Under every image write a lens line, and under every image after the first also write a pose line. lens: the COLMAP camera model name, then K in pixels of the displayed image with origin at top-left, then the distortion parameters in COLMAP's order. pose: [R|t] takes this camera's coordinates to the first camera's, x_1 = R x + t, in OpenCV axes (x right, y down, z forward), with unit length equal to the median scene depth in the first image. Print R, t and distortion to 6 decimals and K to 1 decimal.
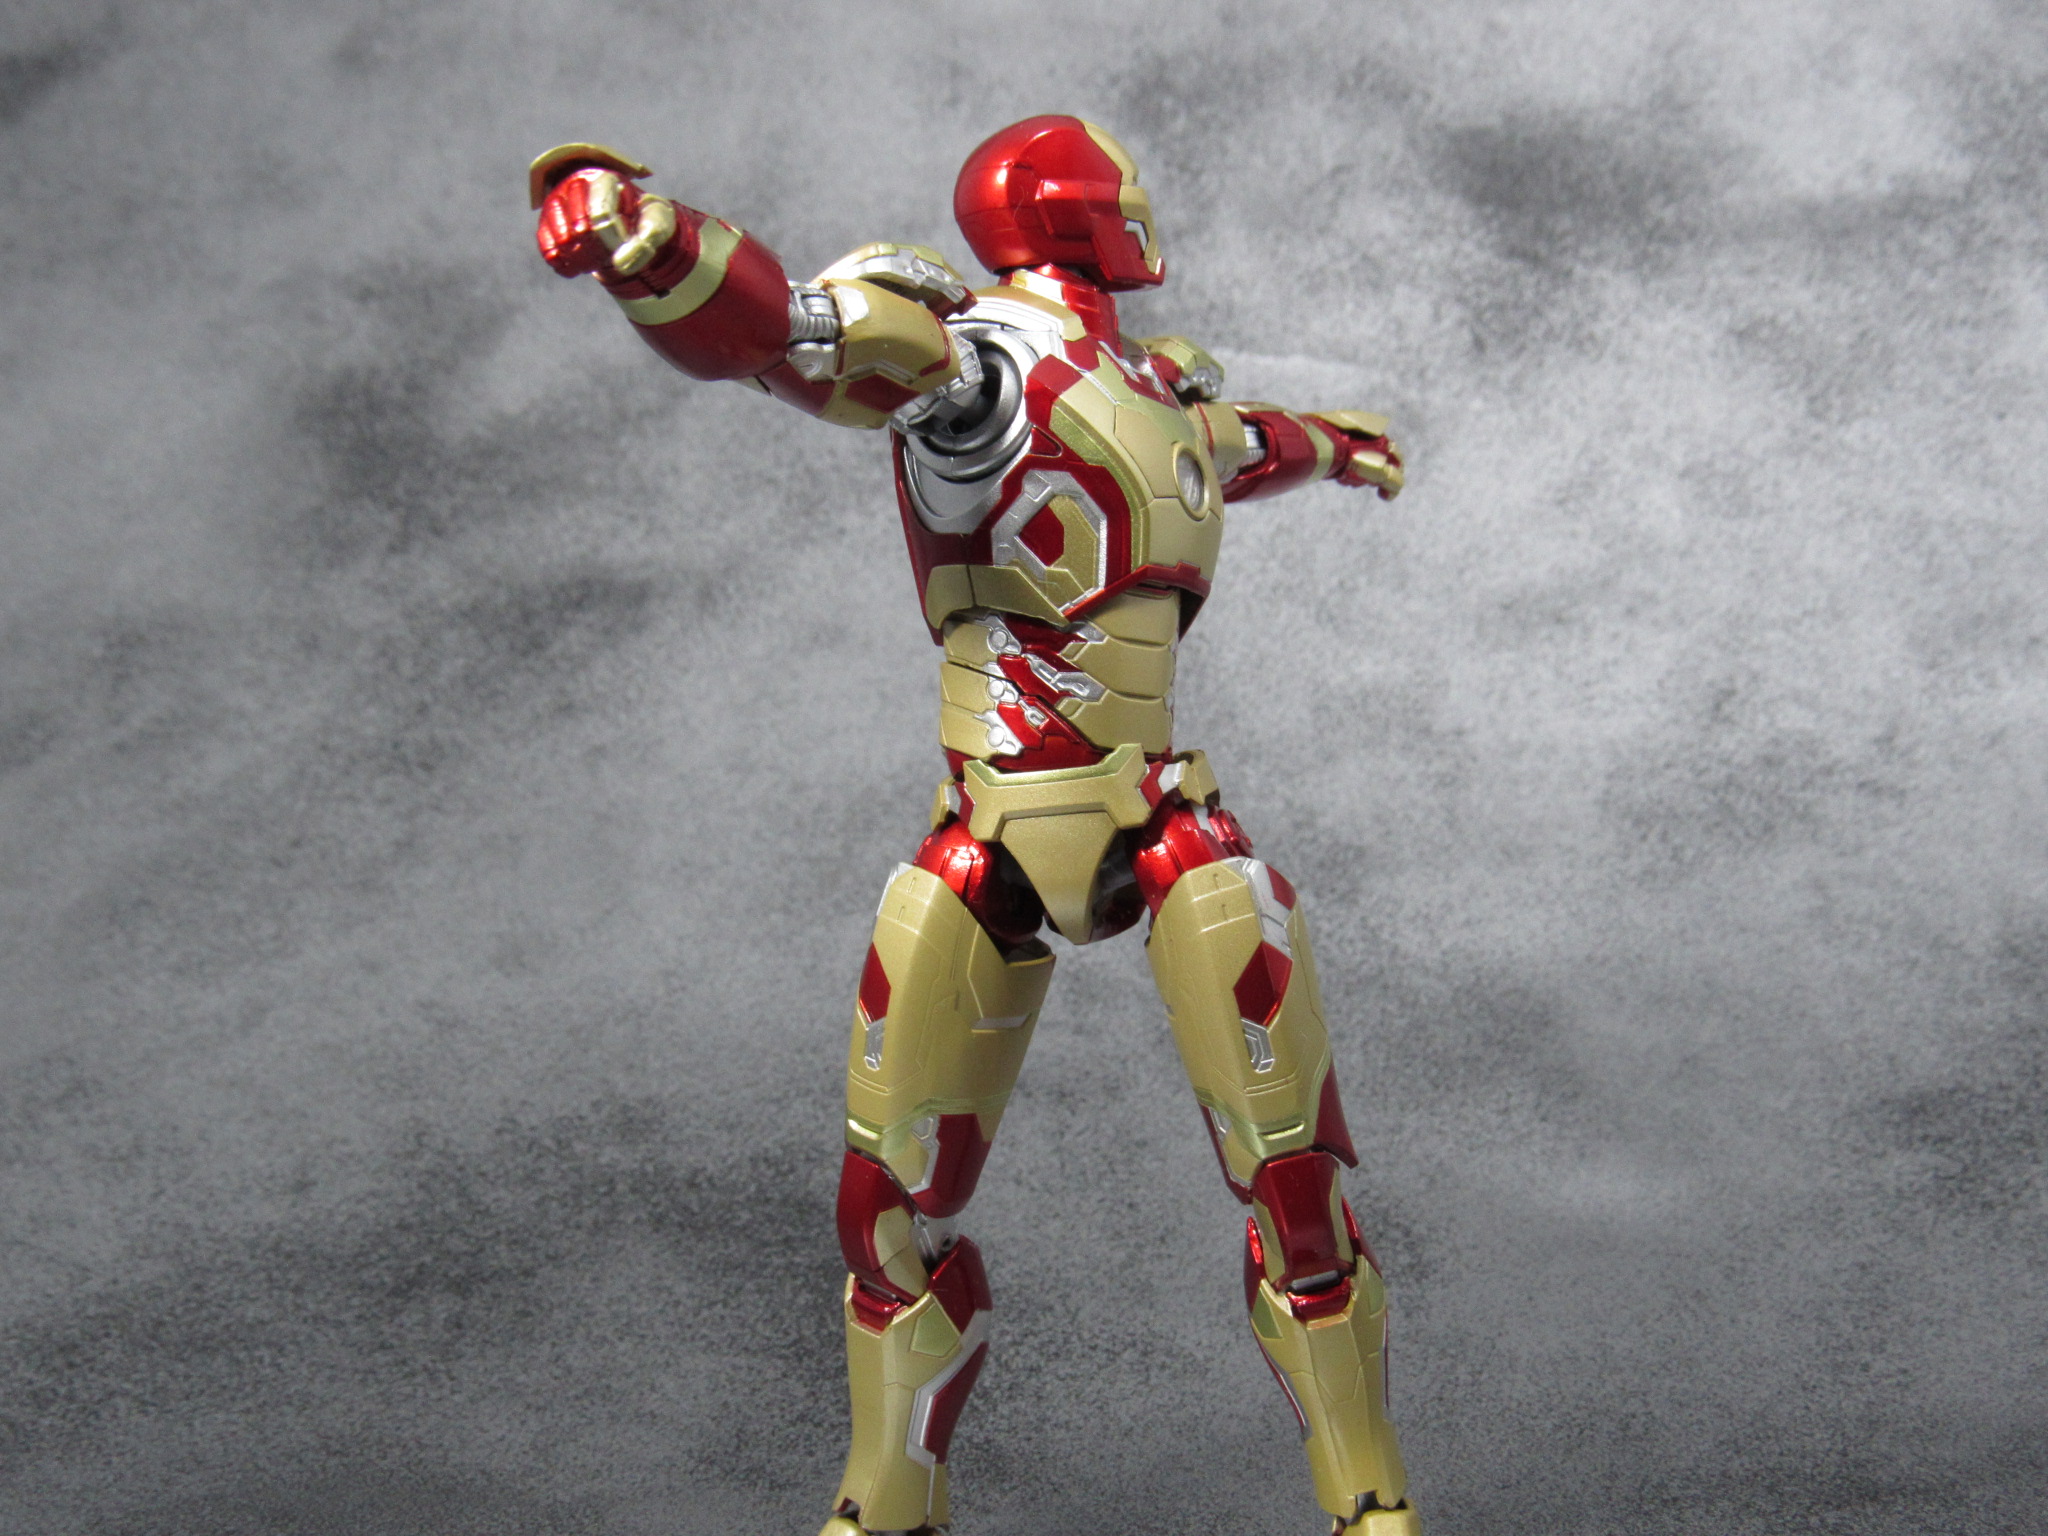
lens RADIAL K [[2510.6, 0, 986.7], [0, 2510.6, 811.4], [0, 0, 1]] dist [-0.124324, 0.062695]
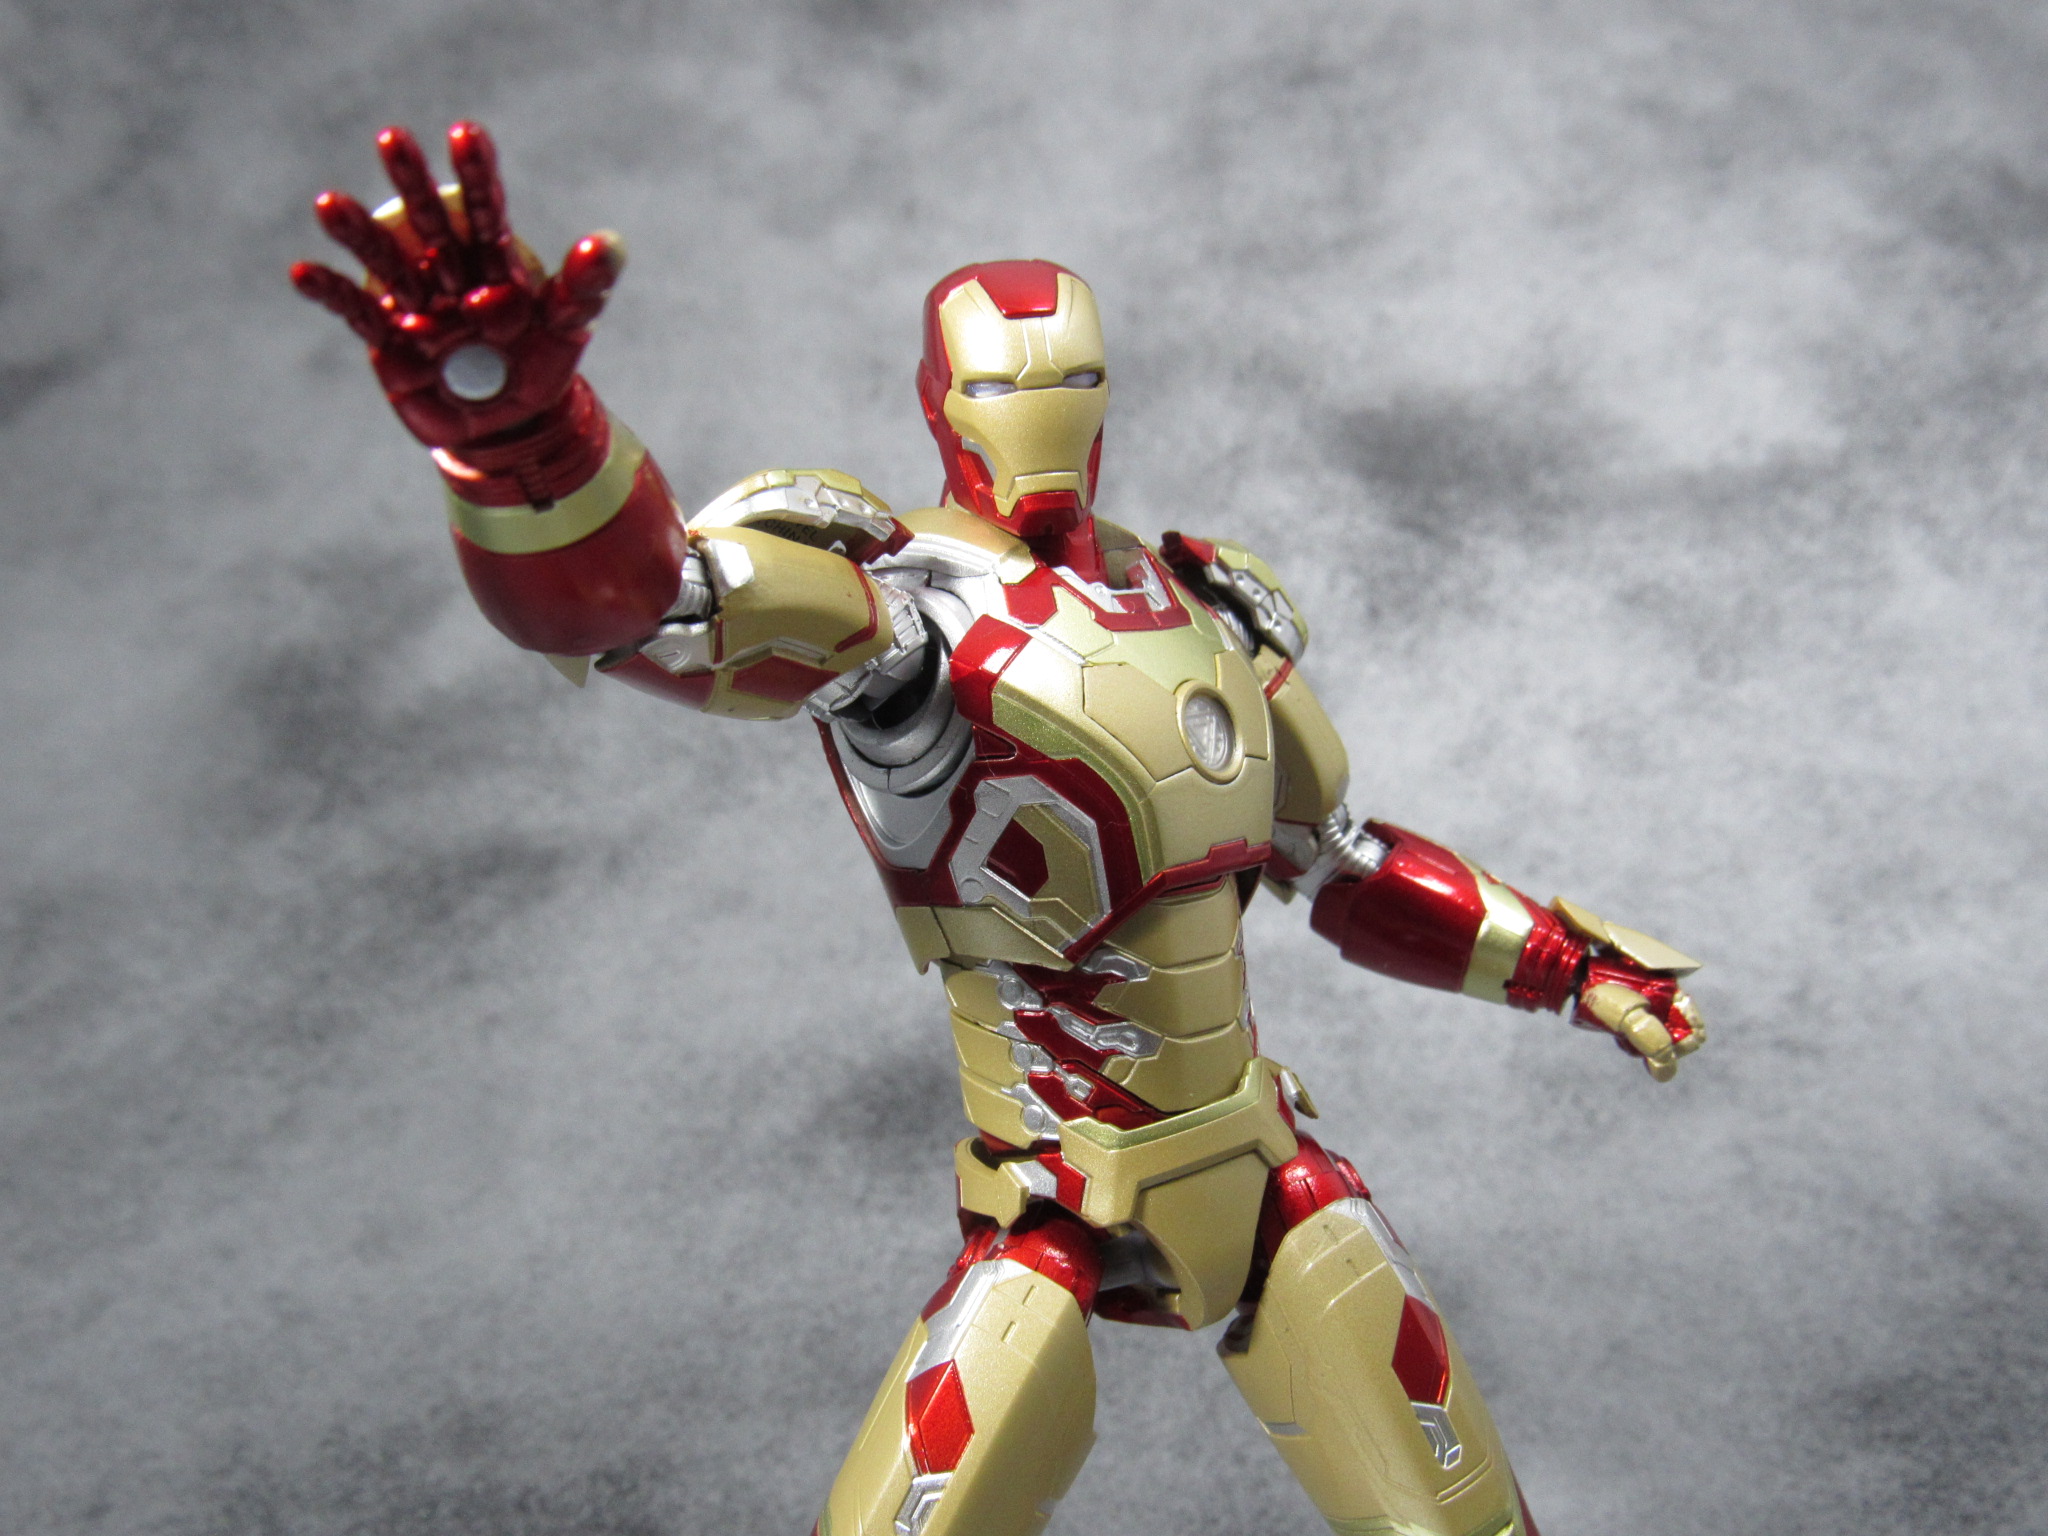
lens RADIAL K [[2010.2, 0, 1015.6], [0, 2010.2, 755.3], [0, 0, 1]] dist [-0.052336, -0.016373]
pose [[0.999956, -0.008344, 0.004180, 0.047098], [0.008843, 0.990292, -0.138721, -0.015300], [-0.002982, 0.138752, 0.990323, 0.191664]]
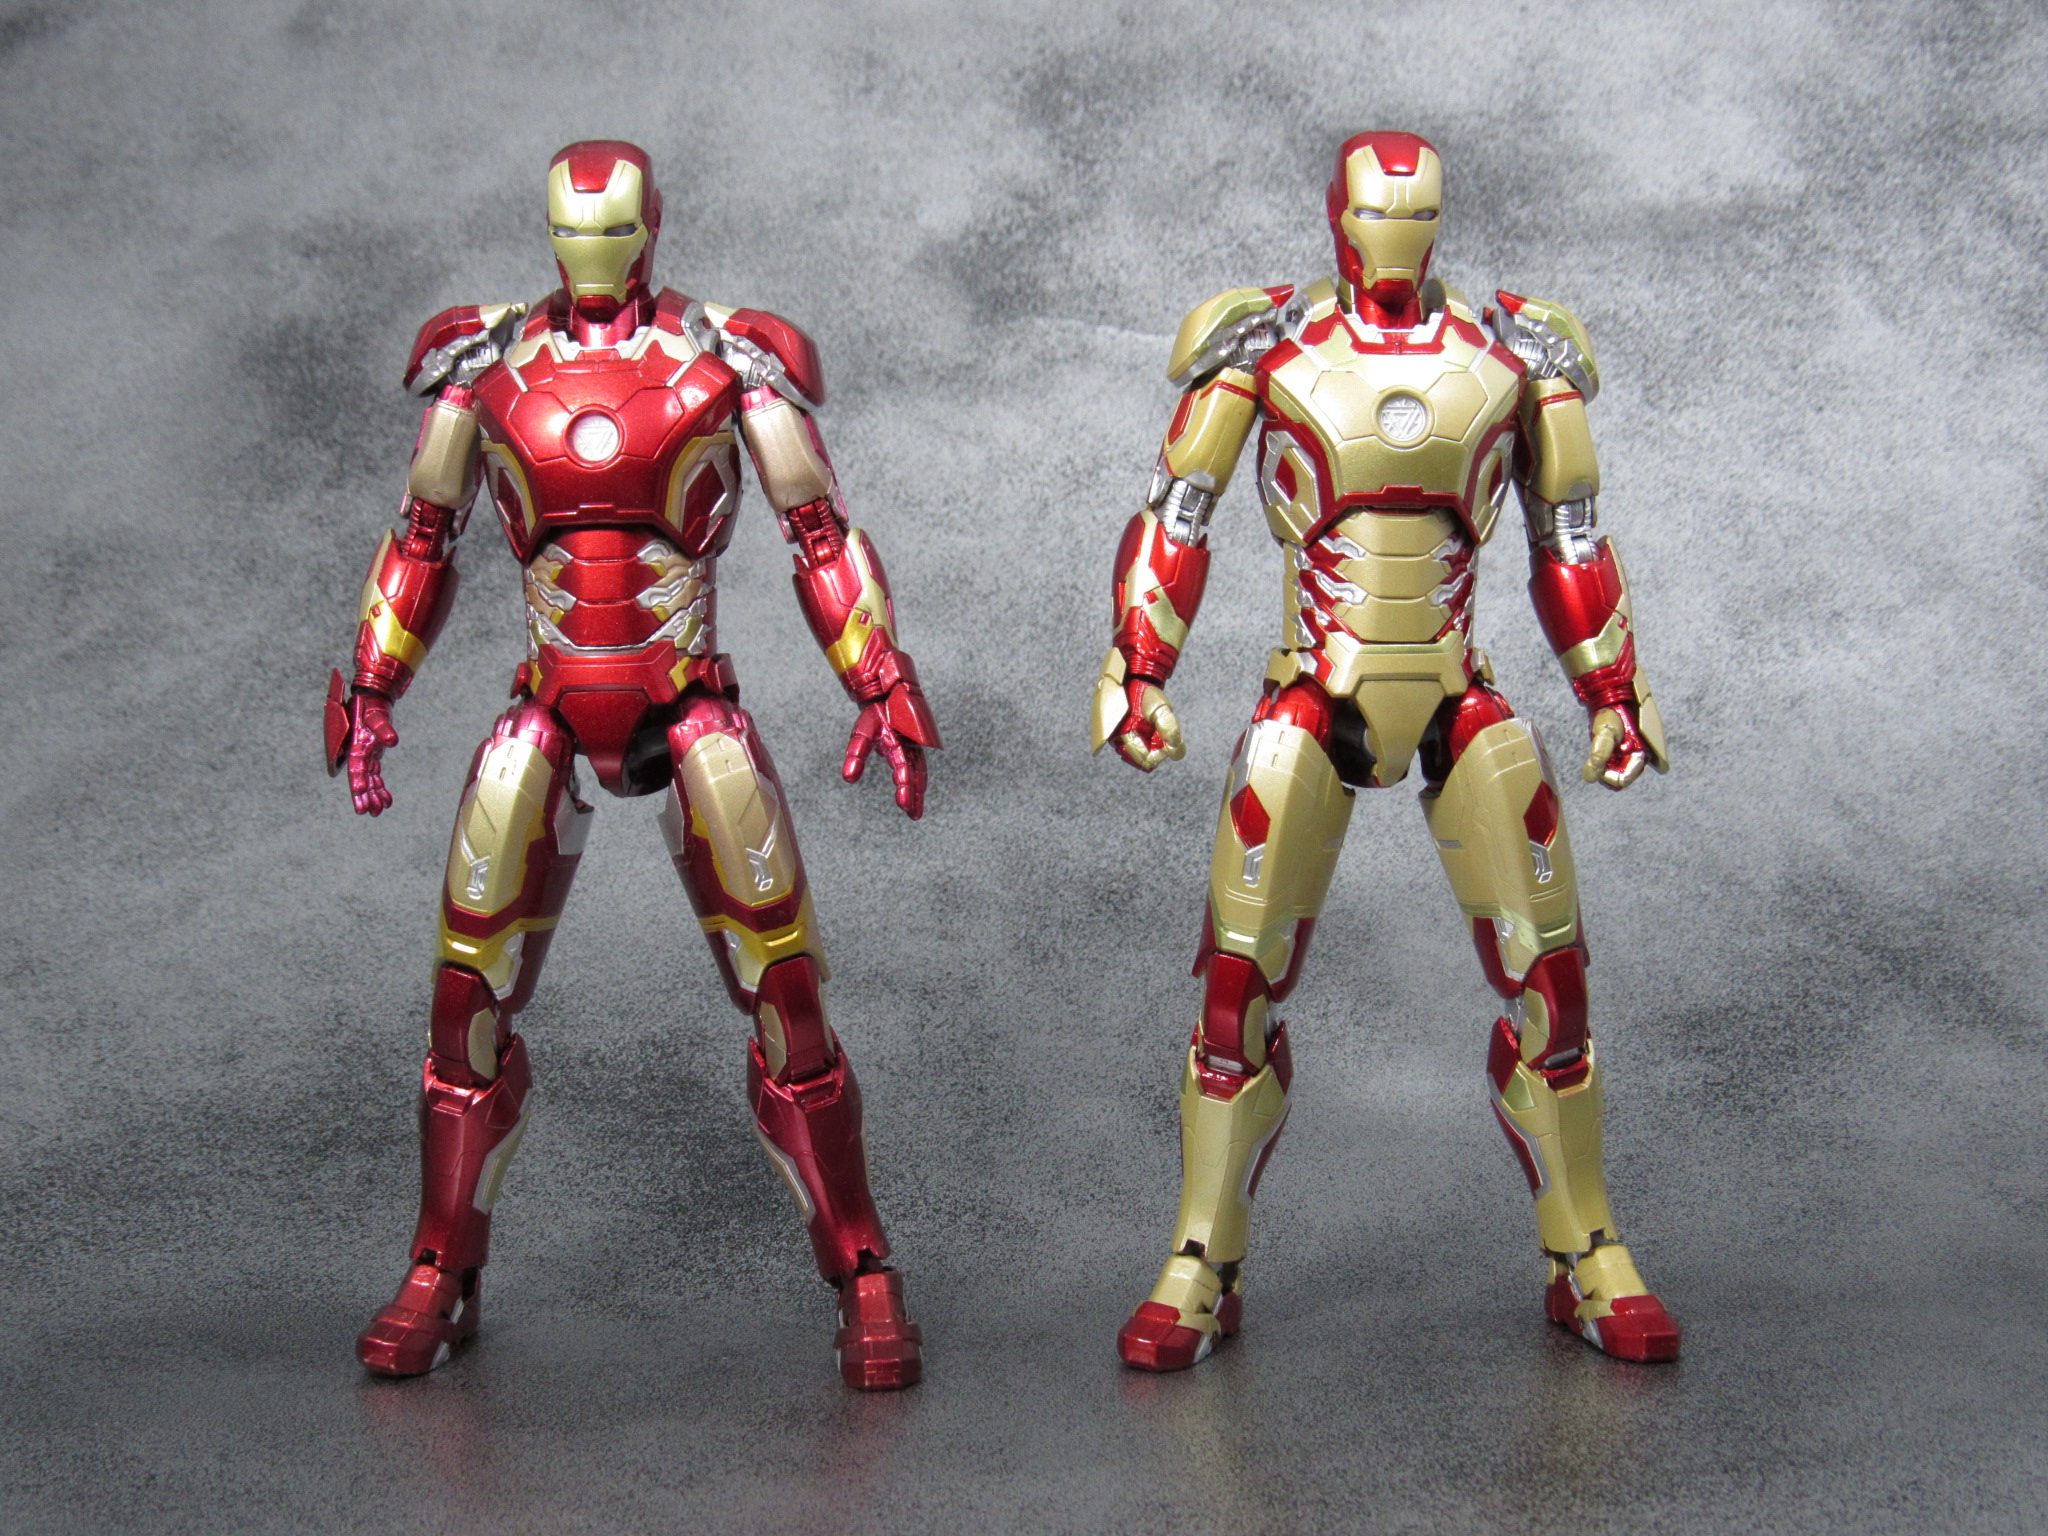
lens RADIAL K [[2520.9, 0, 1063.1], [0, 2520.9, 792.9], [0, 0, 1]] dist [-0.094499, 0.011967]
pose [[0.998308, 0.026295, 0.051859, 0.024949], [-0.026249, 0.999654, -0.001554, 0.020356], [-0.051882, 0.000190, 0.998653, -0.091258]]
